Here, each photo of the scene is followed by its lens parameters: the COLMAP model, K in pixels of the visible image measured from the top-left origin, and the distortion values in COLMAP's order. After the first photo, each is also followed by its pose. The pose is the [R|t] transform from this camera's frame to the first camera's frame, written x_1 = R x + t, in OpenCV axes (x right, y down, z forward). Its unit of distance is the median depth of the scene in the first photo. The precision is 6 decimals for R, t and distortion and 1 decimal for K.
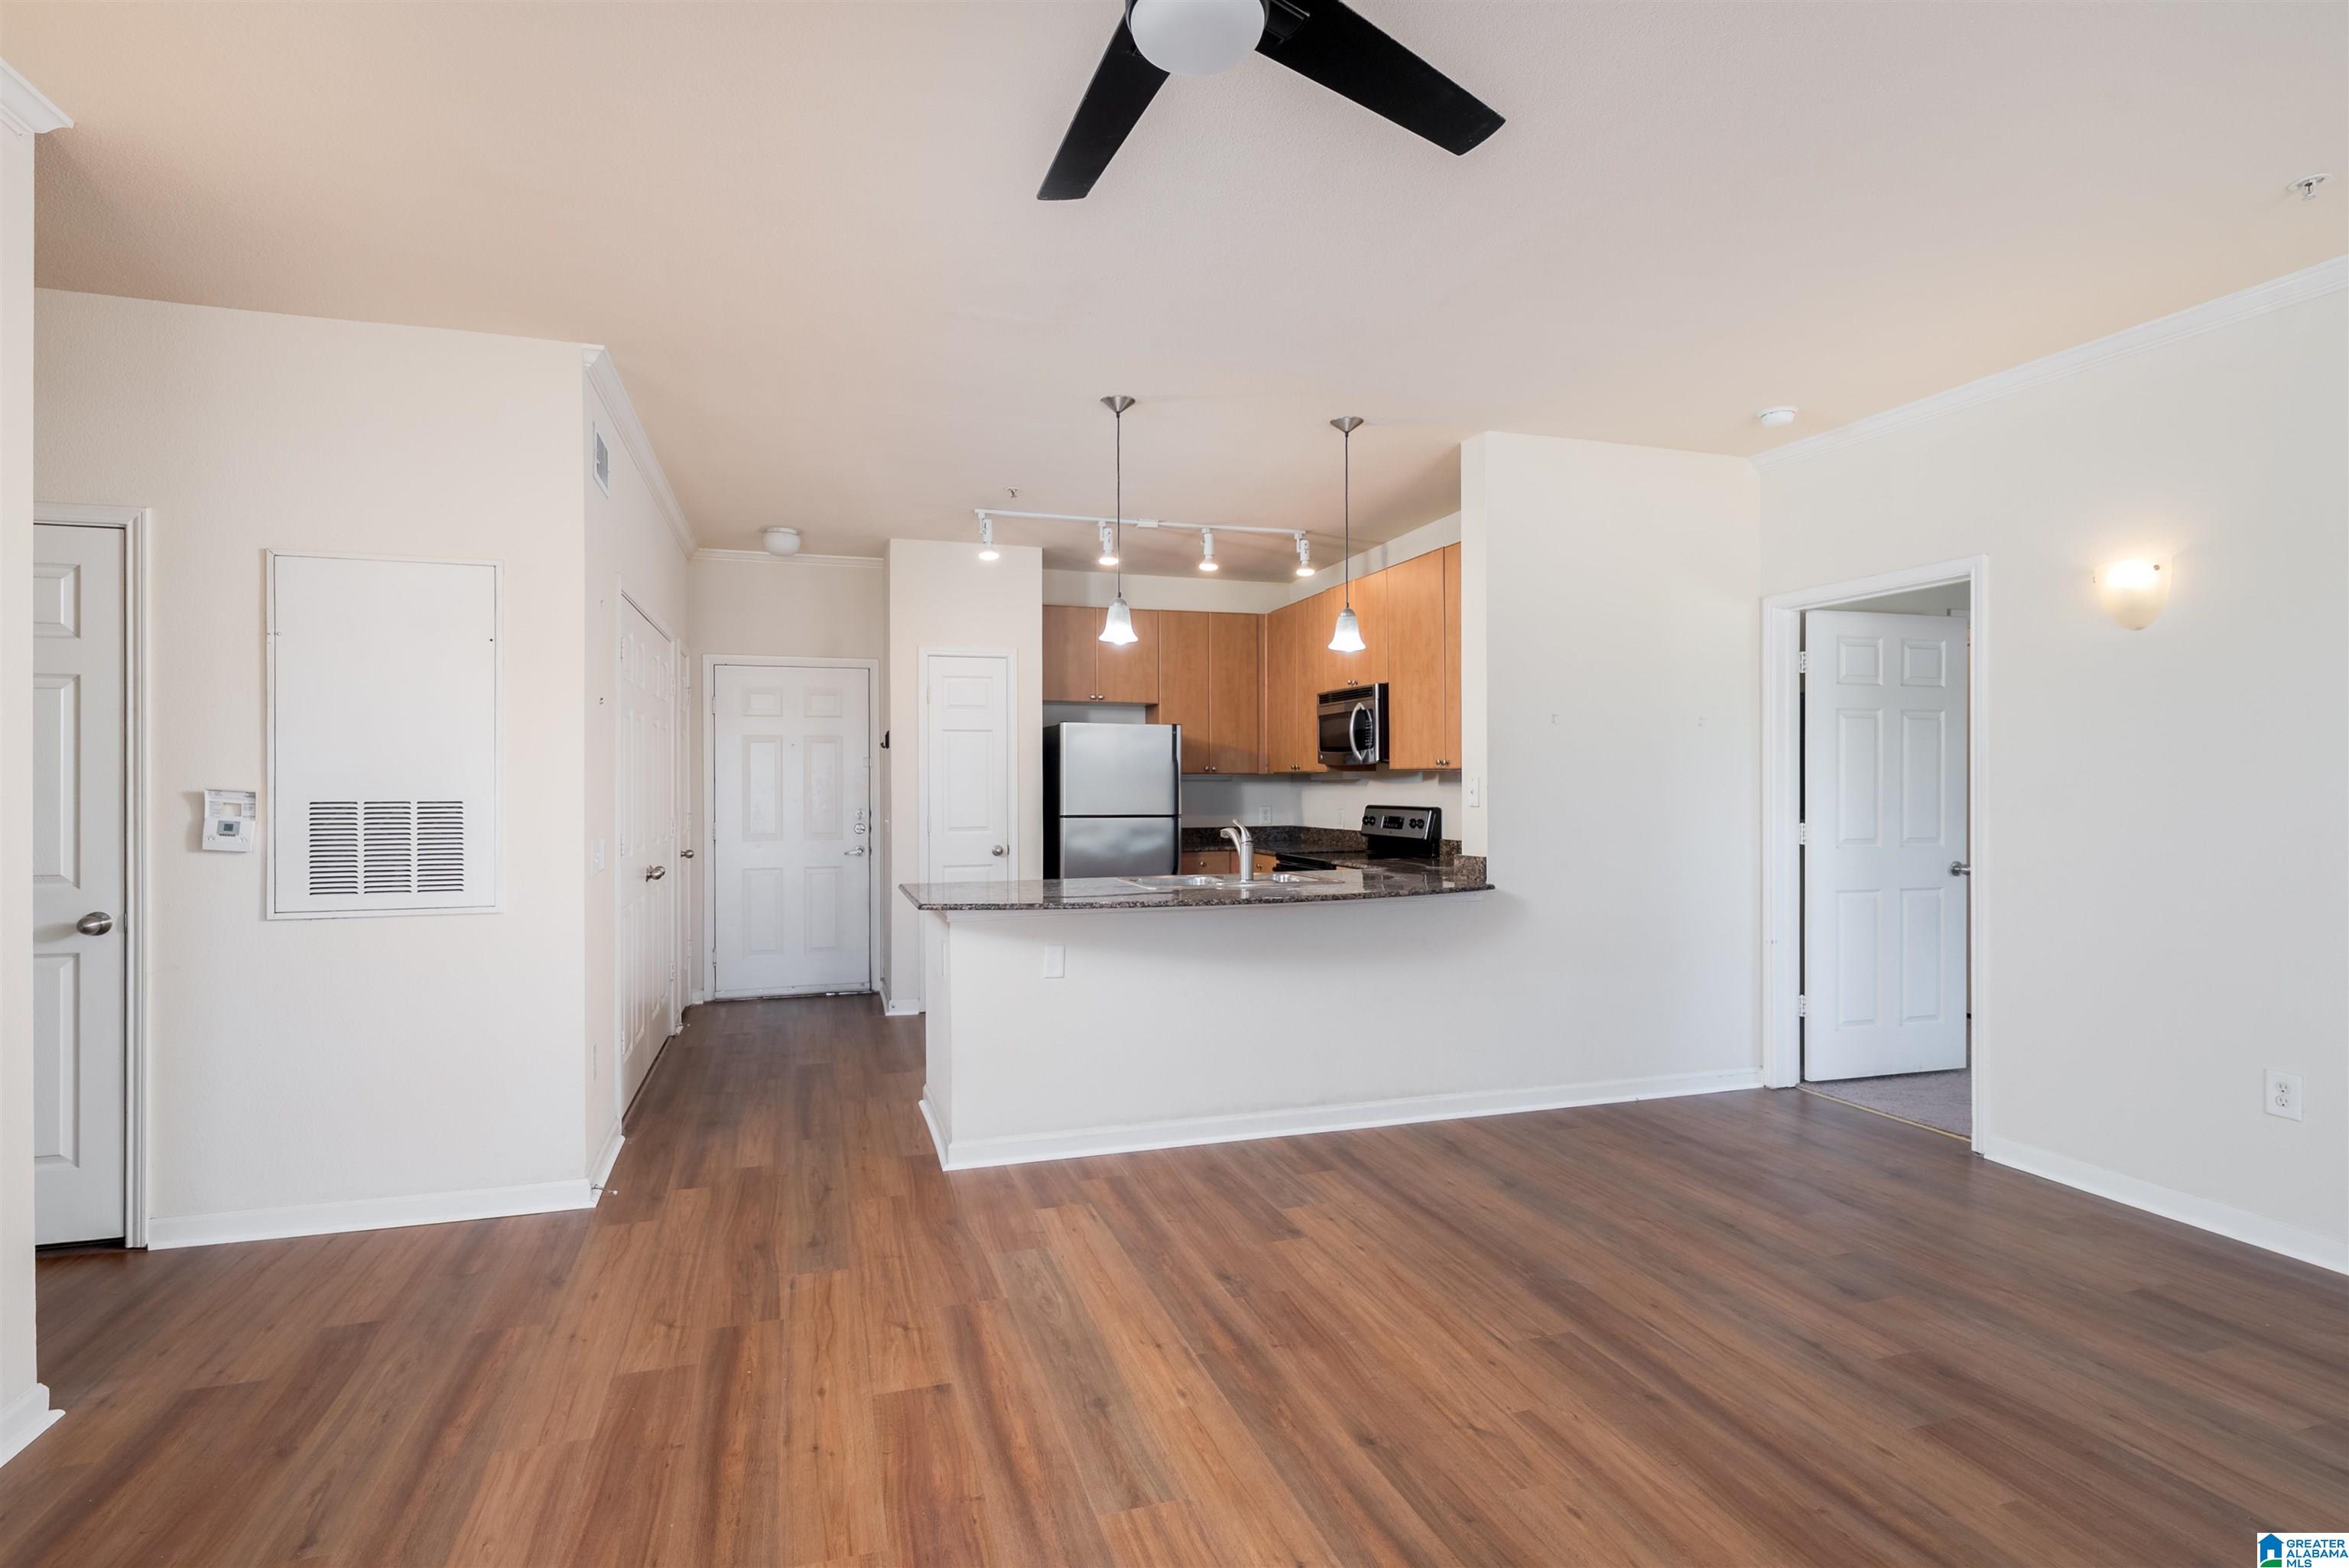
lens RADIAL K [[1152.3, 0, 1166.5], [0, 1152.3, 778.4], [0, 0, 1]] dist [0.002505, -0.000163]
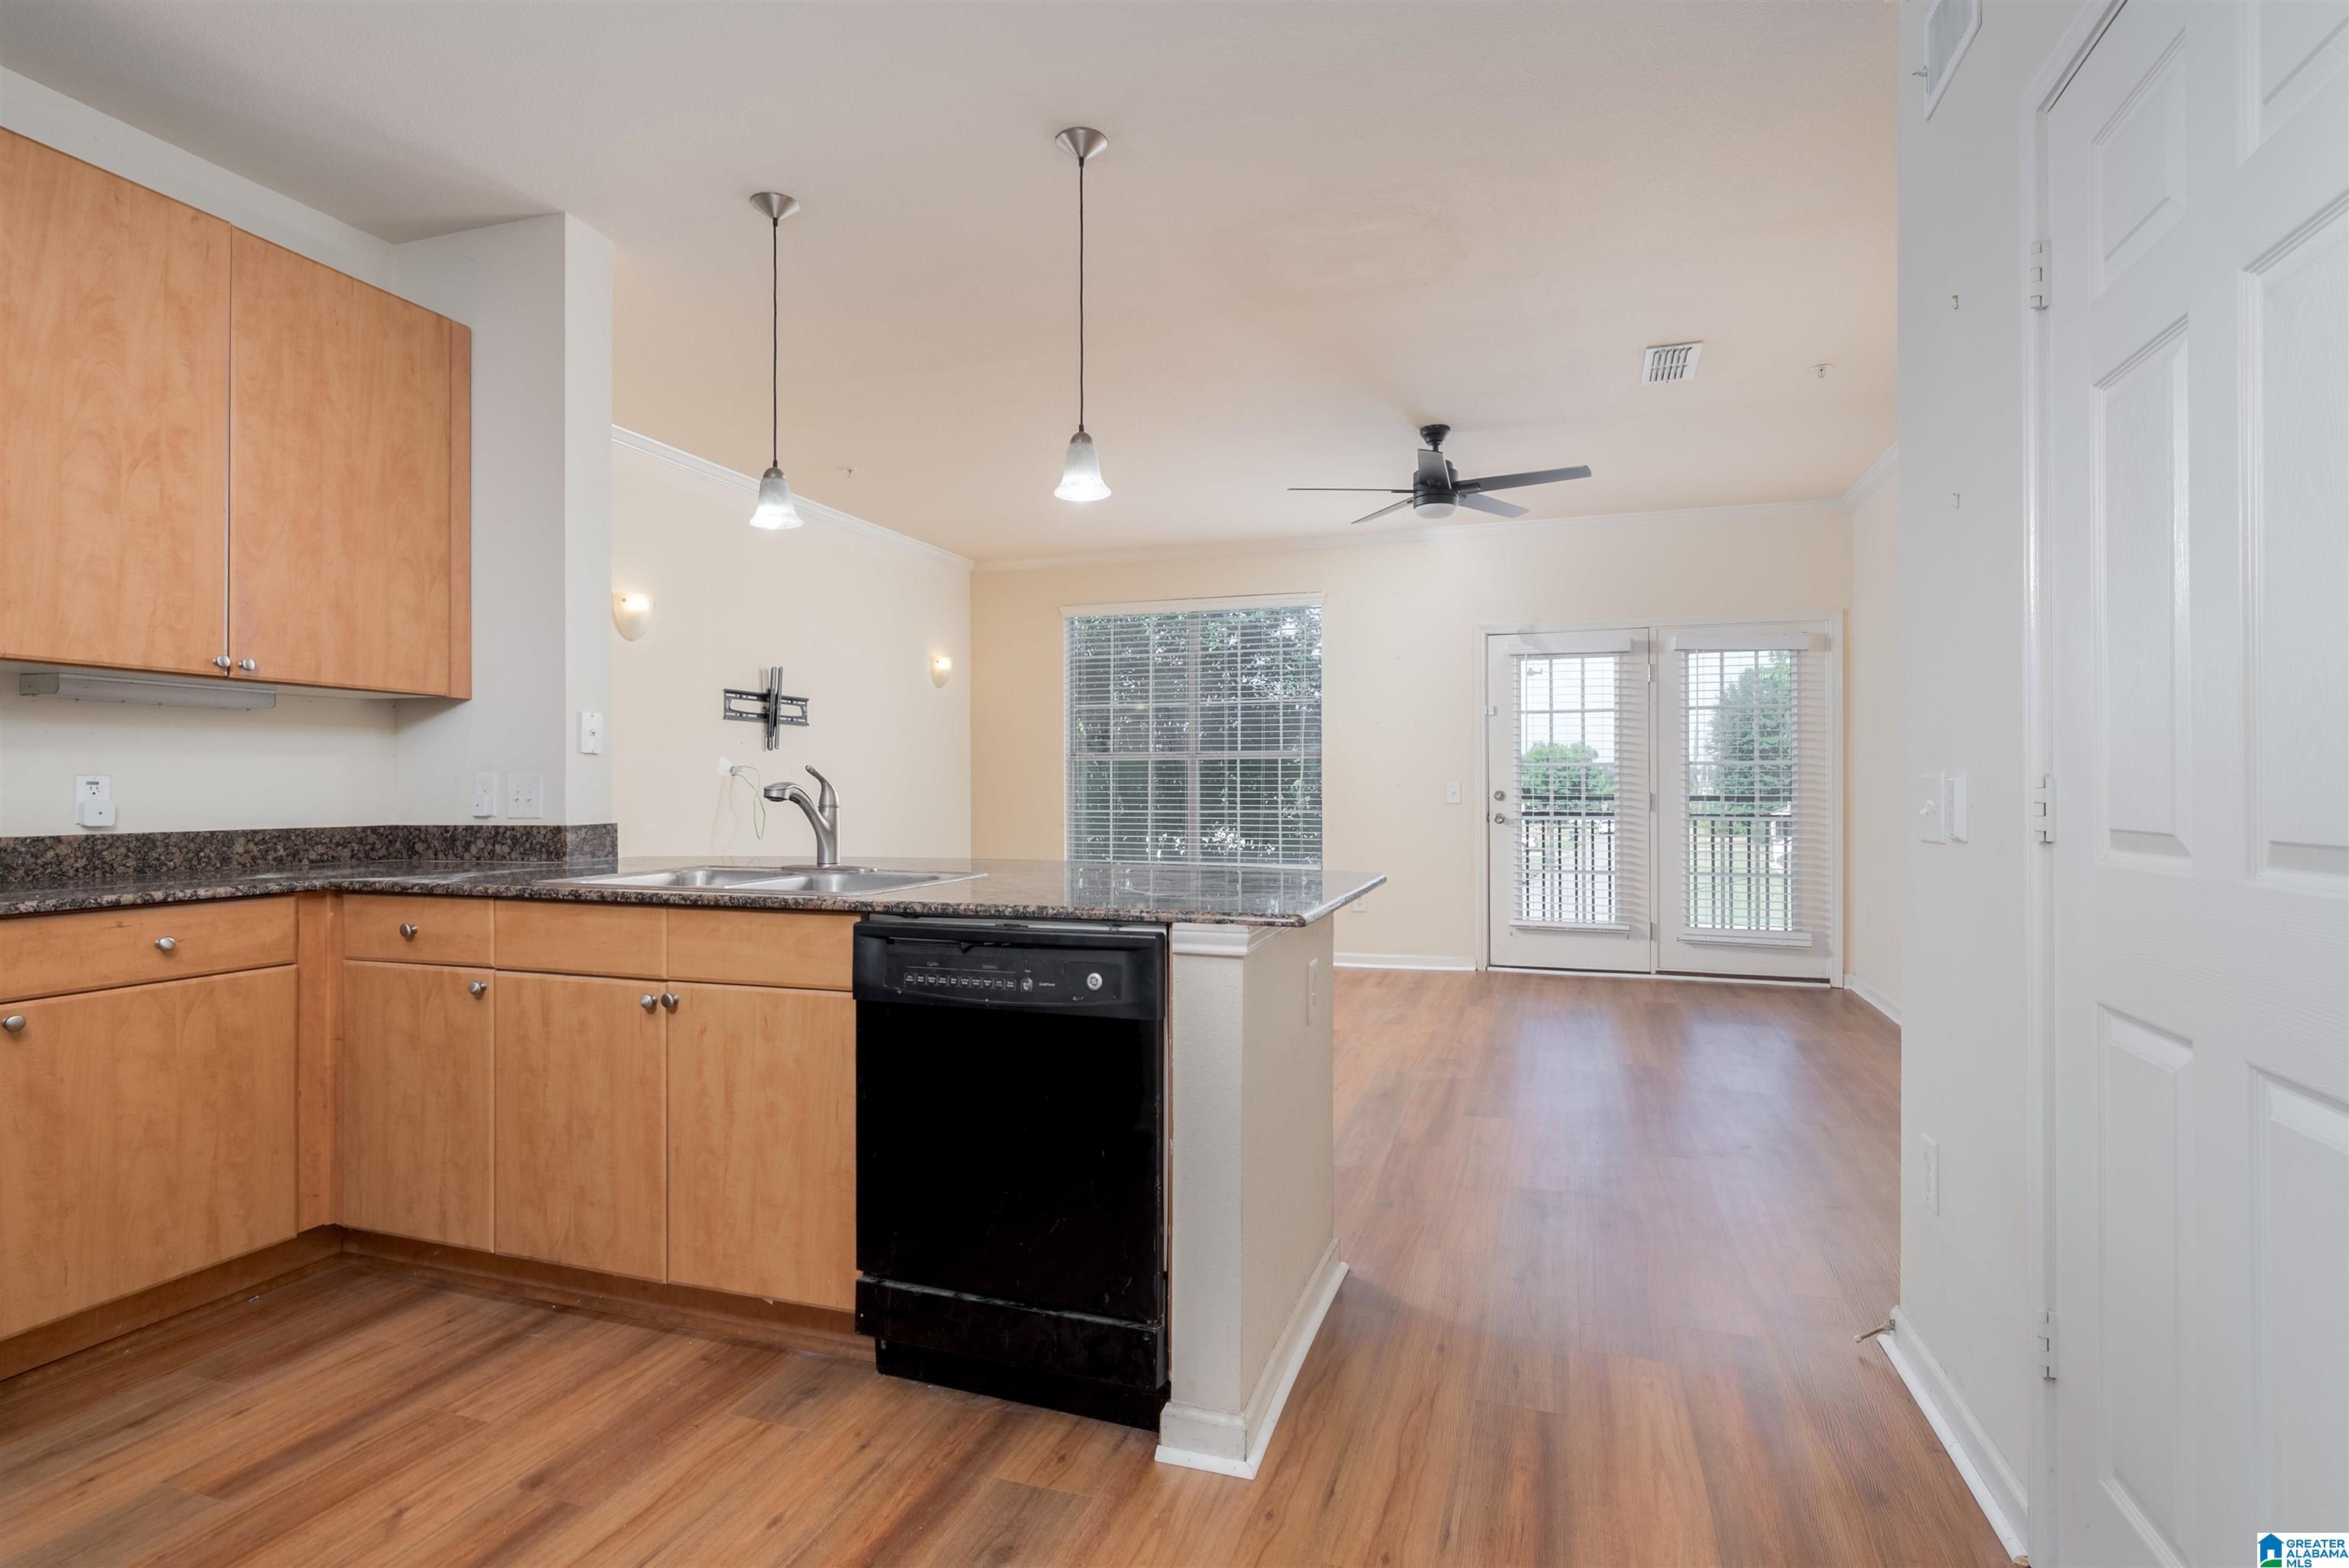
lens RADIAL K [[1146.2, 0, 1174.5], [0, 1146.2, 784.0], [0, 0, 1]] dist [-0.001720, -0.000380]
pose [[-0.806630, 0.006461, 0.591022, -0.561252], [0.002683, 0.999970, -0.007270, 0.063311], [-0.591051, -0.004278, -0.806623, 1.759892]]
